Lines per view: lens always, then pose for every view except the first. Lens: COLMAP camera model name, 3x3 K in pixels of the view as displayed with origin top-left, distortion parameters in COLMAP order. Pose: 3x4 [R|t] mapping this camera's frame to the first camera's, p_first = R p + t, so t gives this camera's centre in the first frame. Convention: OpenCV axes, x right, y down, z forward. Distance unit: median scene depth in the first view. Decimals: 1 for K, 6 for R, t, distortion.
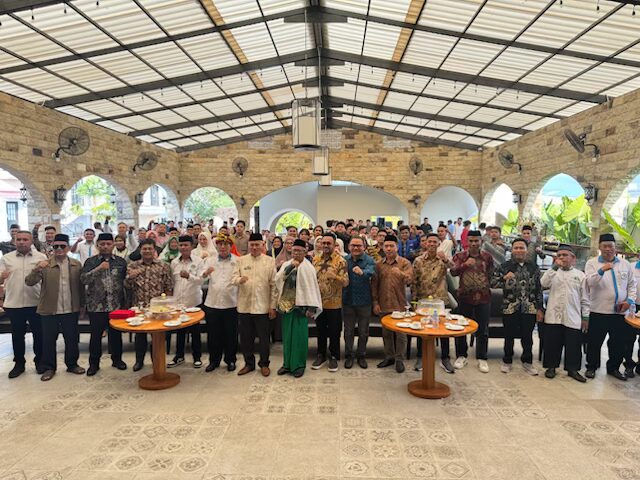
lens RADIAL K [[436.5, 0, 320.1], [0, 436.5, 240.0], [0, 0, 1]] dist [0.037898, -0.006720]
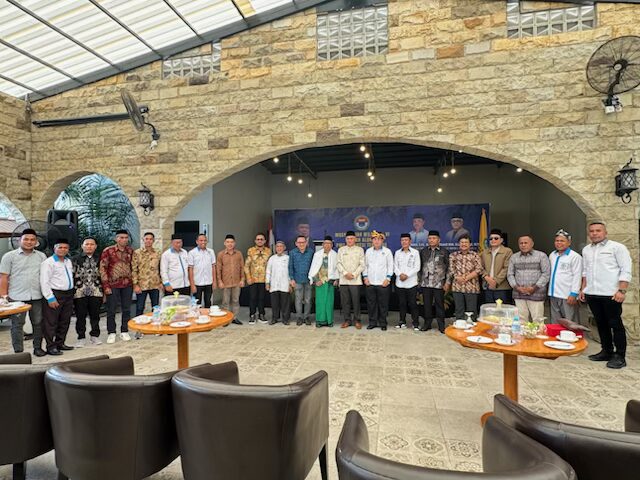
lens RADIAL K [[361.6, 0, 318.0], [0, 361.6, 240.5], [0, 0, 1]] dist [0.000615, -0.000430]
pose [[-0.985874, 0.010514, 0.167159, -0.200813], [0.019449, 0.998462, 0.051910, -0.016234], [-0.166357, 0.054428, -0.984562, 2.028295]]
